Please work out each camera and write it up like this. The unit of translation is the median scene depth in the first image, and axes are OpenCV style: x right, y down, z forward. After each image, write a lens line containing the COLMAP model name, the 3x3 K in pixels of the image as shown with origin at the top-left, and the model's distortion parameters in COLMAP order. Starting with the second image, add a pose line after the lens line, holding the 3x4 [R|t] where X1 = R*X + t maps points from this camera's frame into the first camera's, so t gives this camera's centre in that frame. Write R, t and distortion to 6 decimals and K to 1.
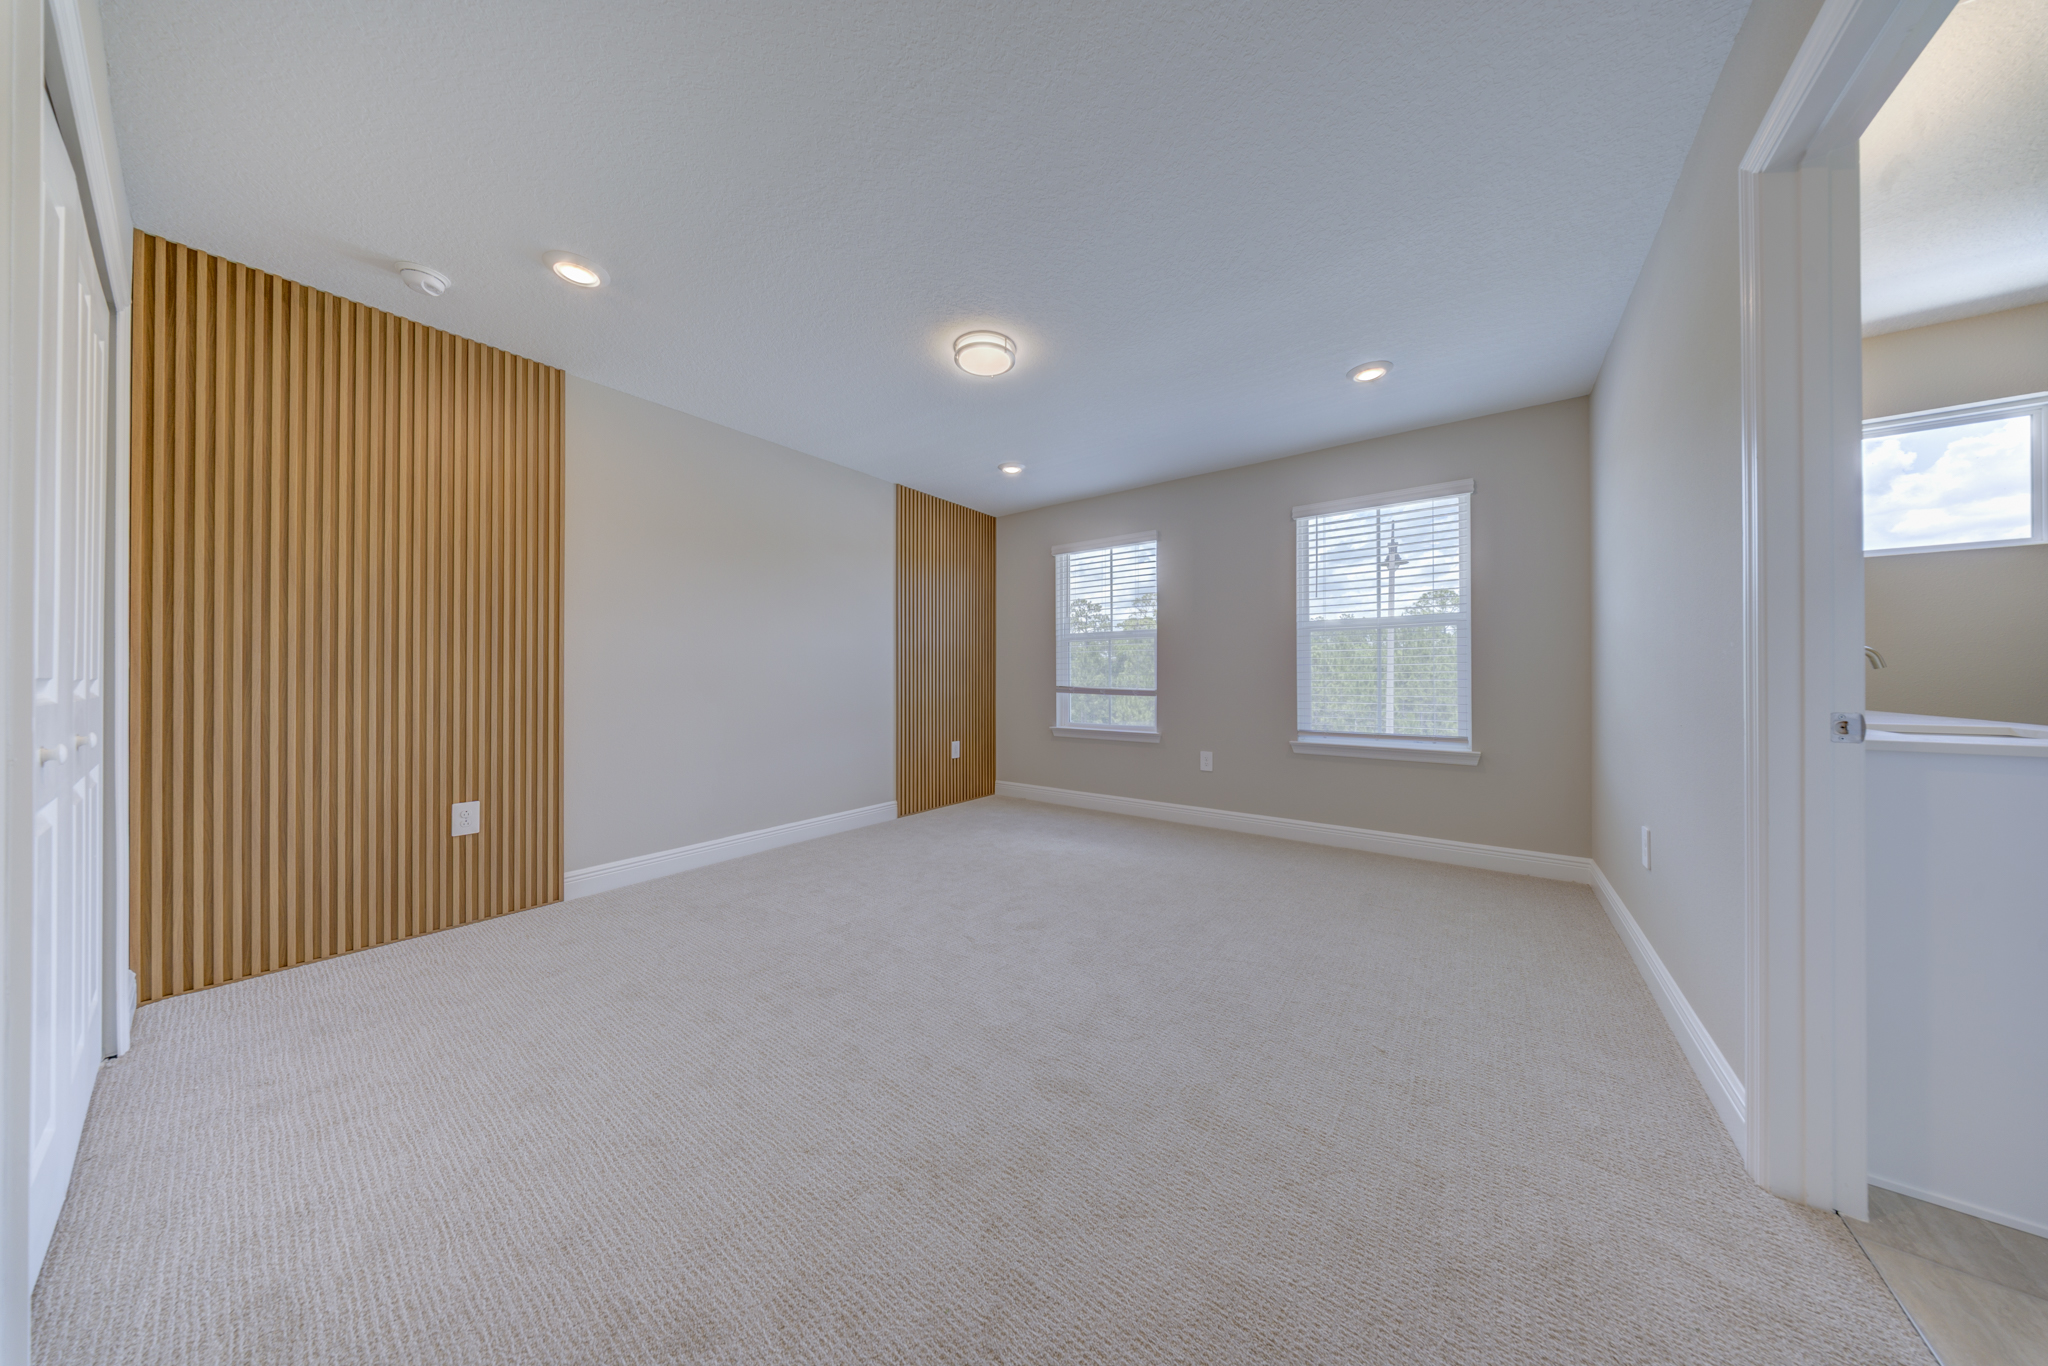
lens RADIAL K [[625.9, 0, 998.2], [0, 625.9, 673.5], [0, 0, 1]] dist [0.000275, -0.000251]
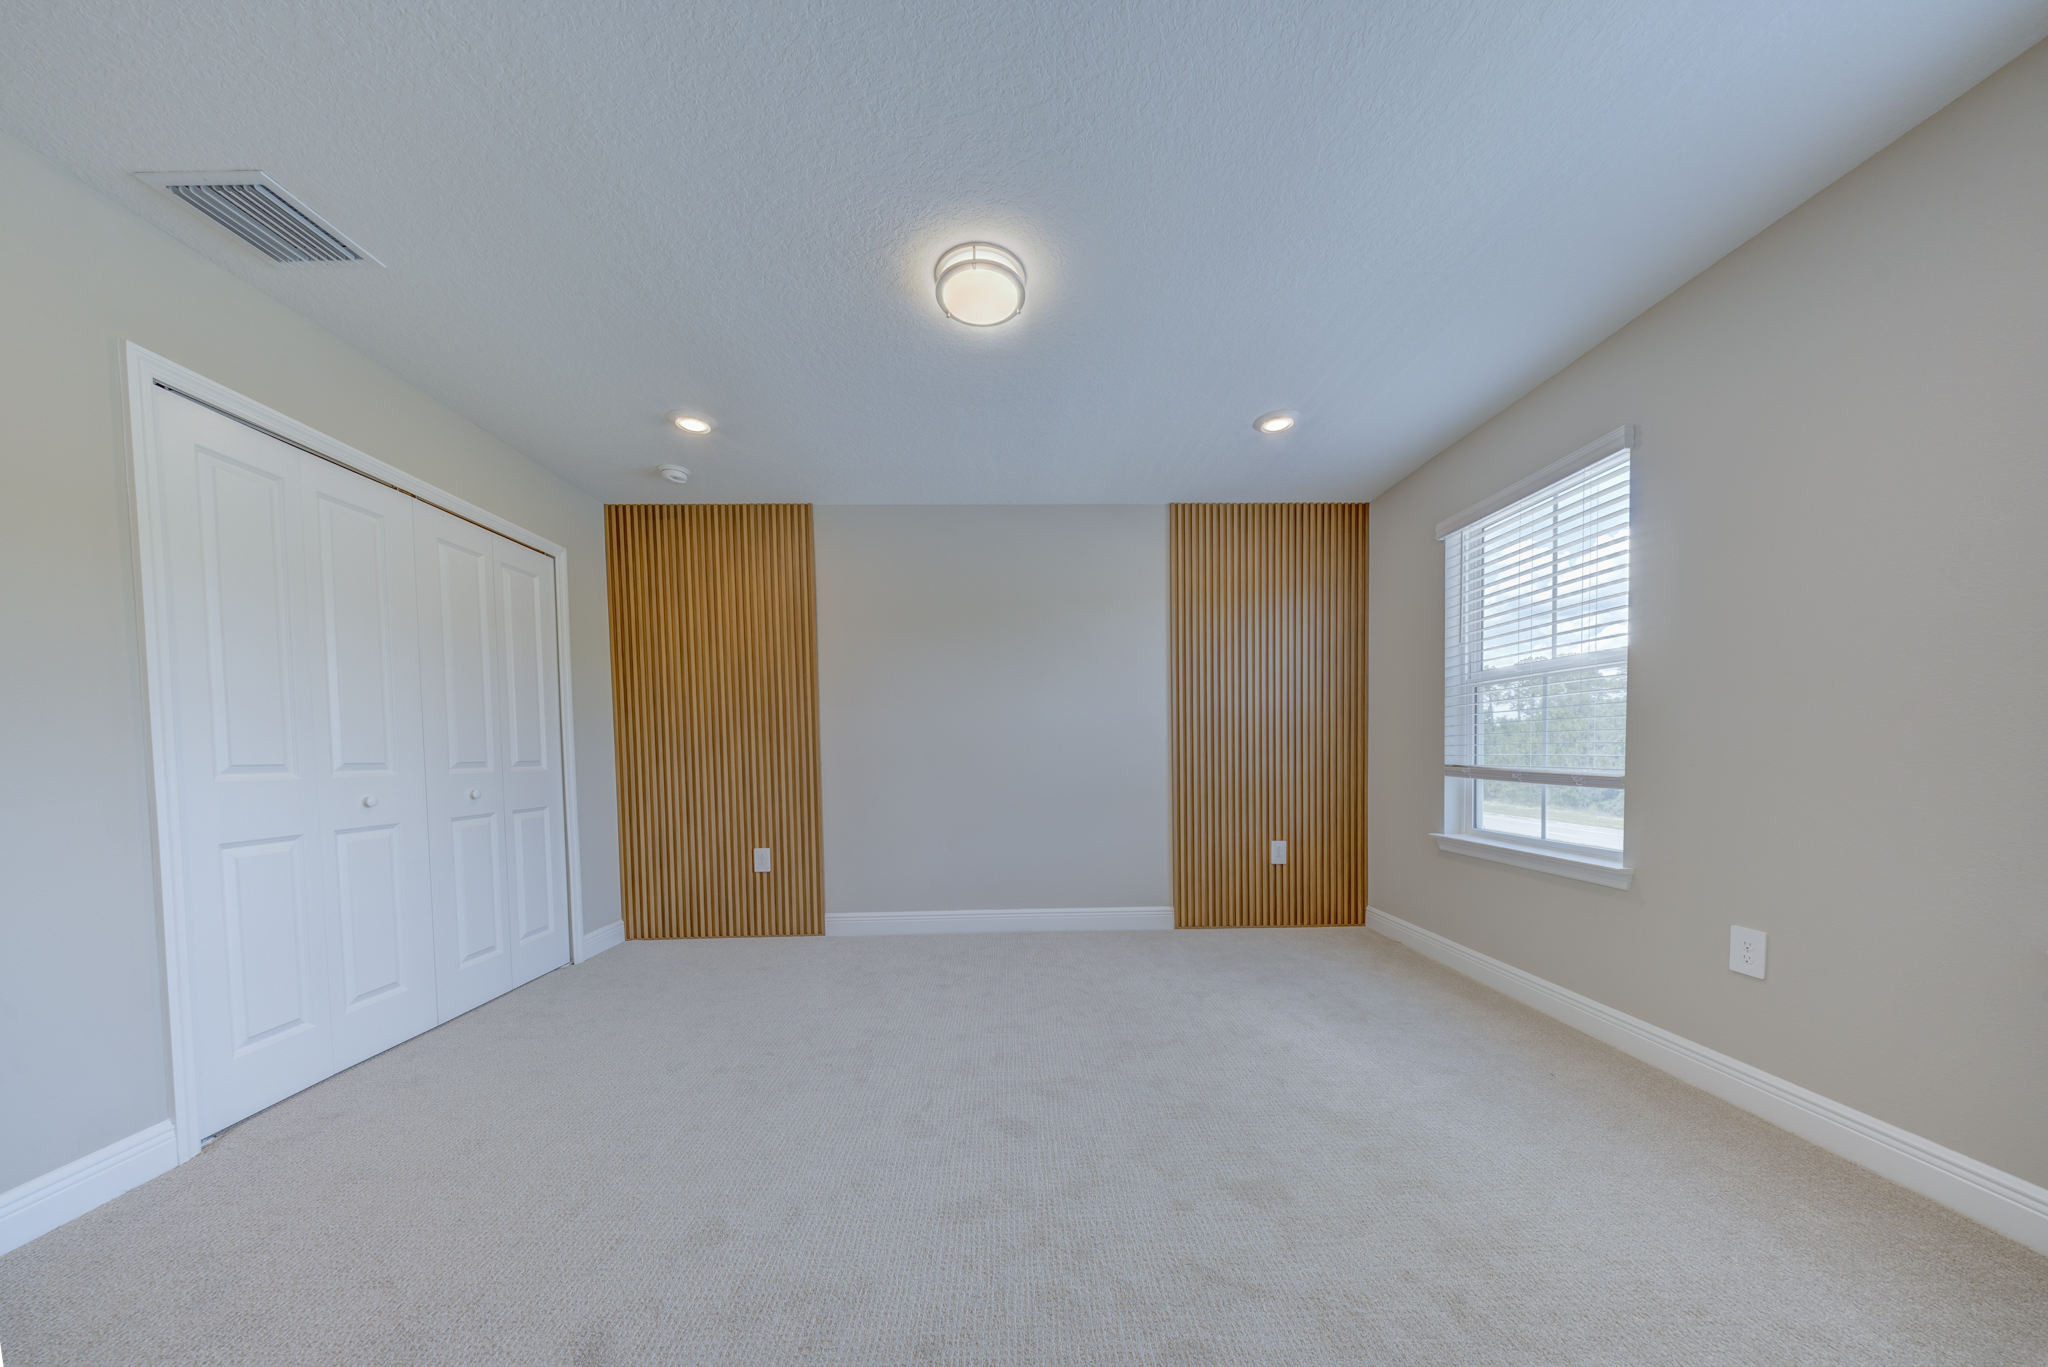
lens RADIAL K [[625.9, 0, 1054.4], [0, 625.9, 781.4], [0, 0, 1]] dist [0.000275, -0.000251]
pose [[0.616535, 0.027321, -0.786853, 0.396250], [0.016222, 0.998745, 0.047390, 0.002549], [0.787160, -0.041982, 0.615318, 0.423192]]
